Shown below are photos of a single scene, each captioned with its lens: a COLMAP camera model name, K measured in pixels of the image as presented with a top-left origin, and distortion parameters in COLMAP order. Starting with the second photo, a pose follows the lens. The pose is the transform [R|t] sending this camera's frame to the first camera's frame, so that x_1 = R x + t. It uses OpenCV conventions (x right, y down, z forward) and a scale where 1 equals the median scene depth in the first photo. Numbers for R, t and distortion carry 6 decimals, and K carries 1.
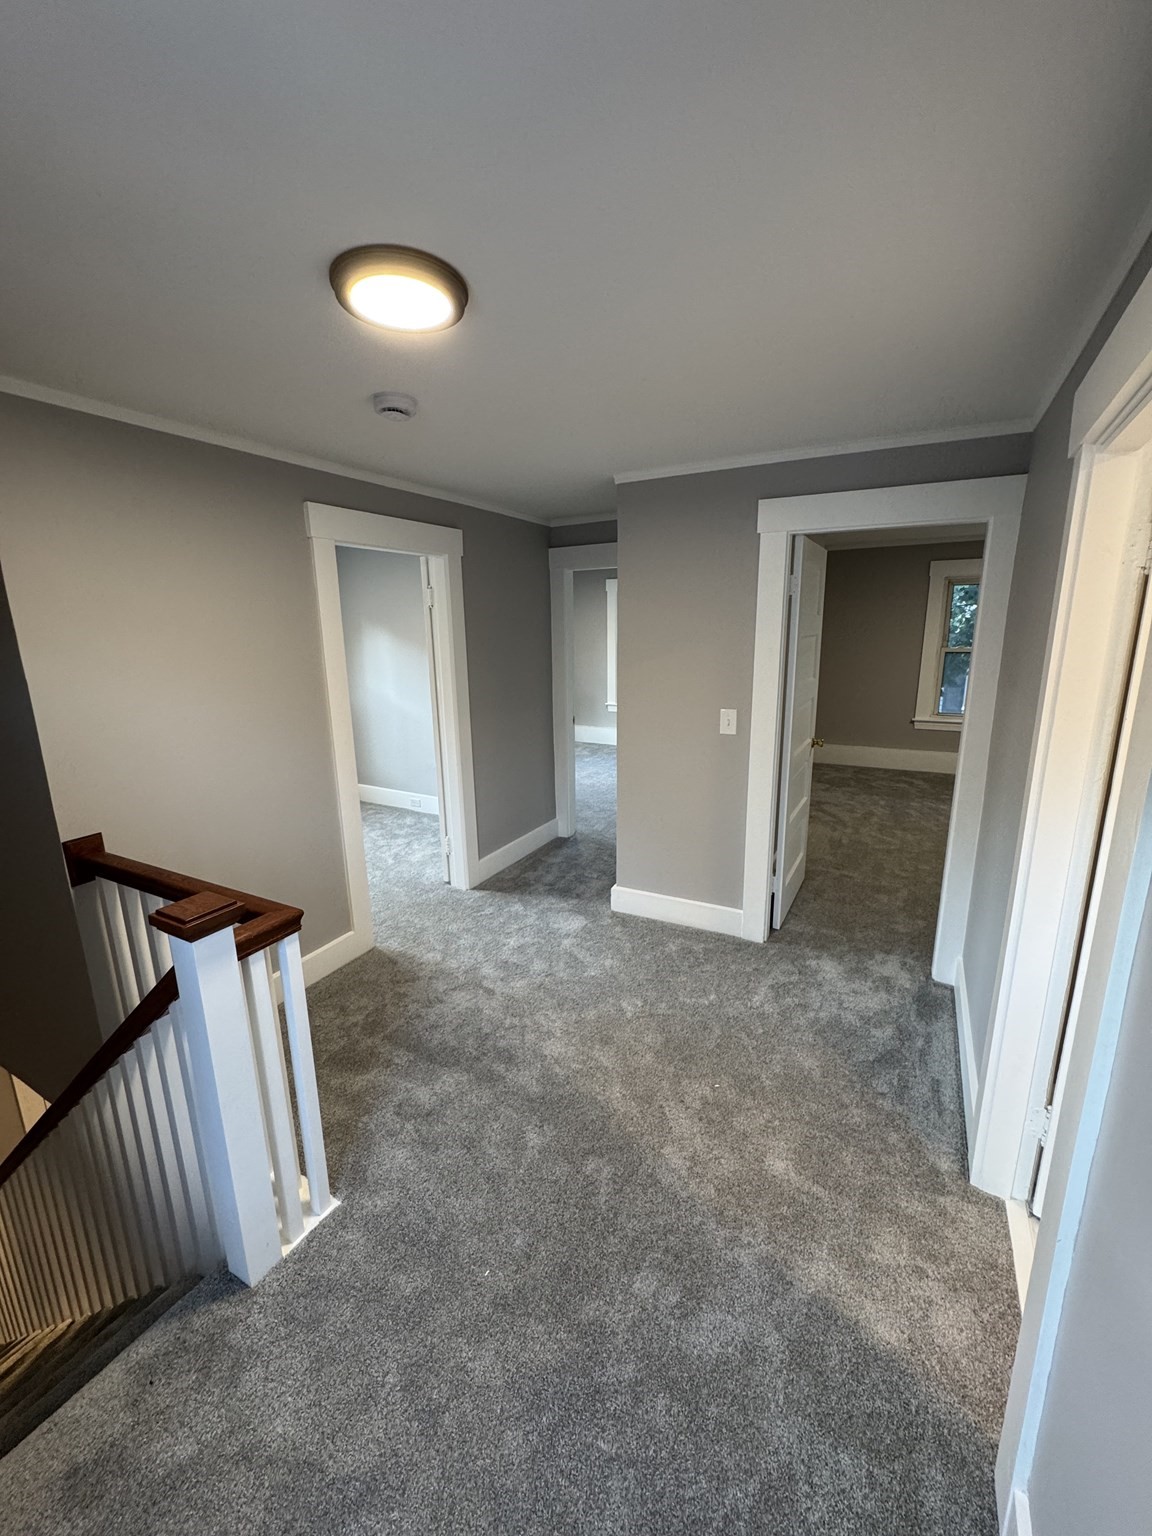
lens RADIAL K [[612.1, 0, 576.3], [0, 612.1, 766.3], [0, 0, 1]] dist [-0.004058, 0.001092]
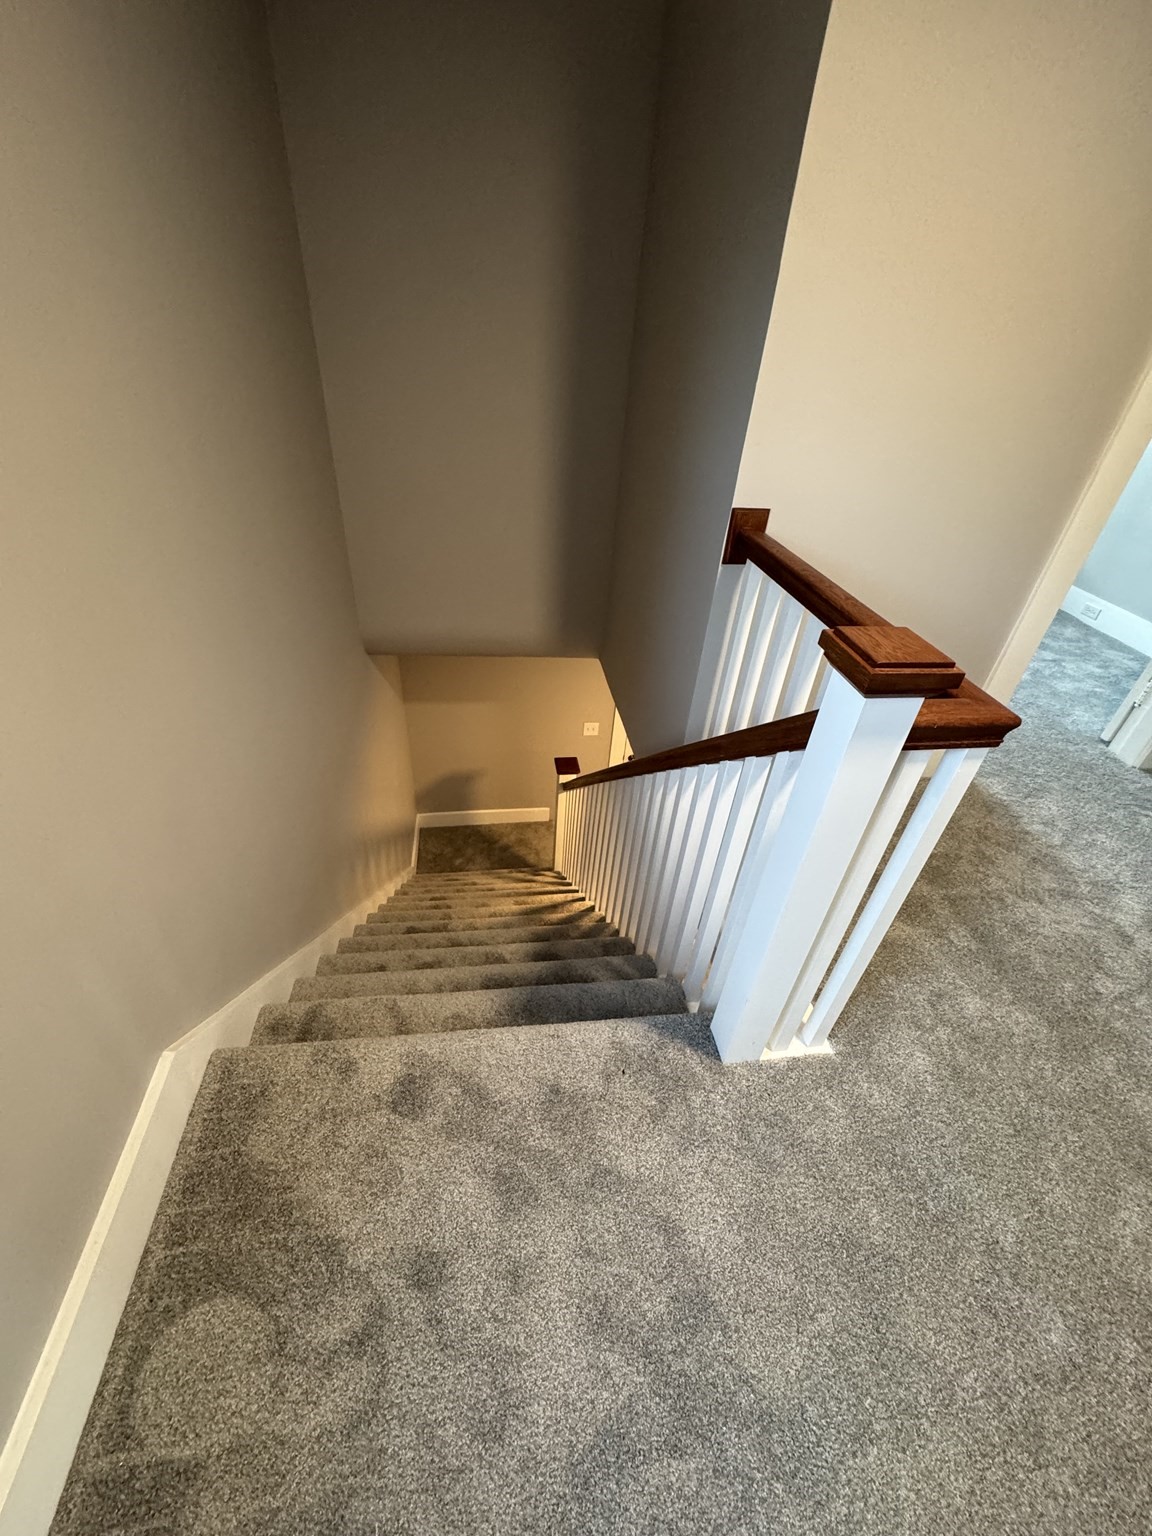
lens RADIAL K [[612.1, 0, 576.9], [0, 612.1, 761.8], [0, 0, 1]] dist [-0.004058, 0.001092]
pose [[0.597930, 0.513982, -0.615063, -0.235831], [-0.253951, 0.849288, 0.462837, 0.078402], [0.760256, -0.120549, 0.638341, 0.220098]]
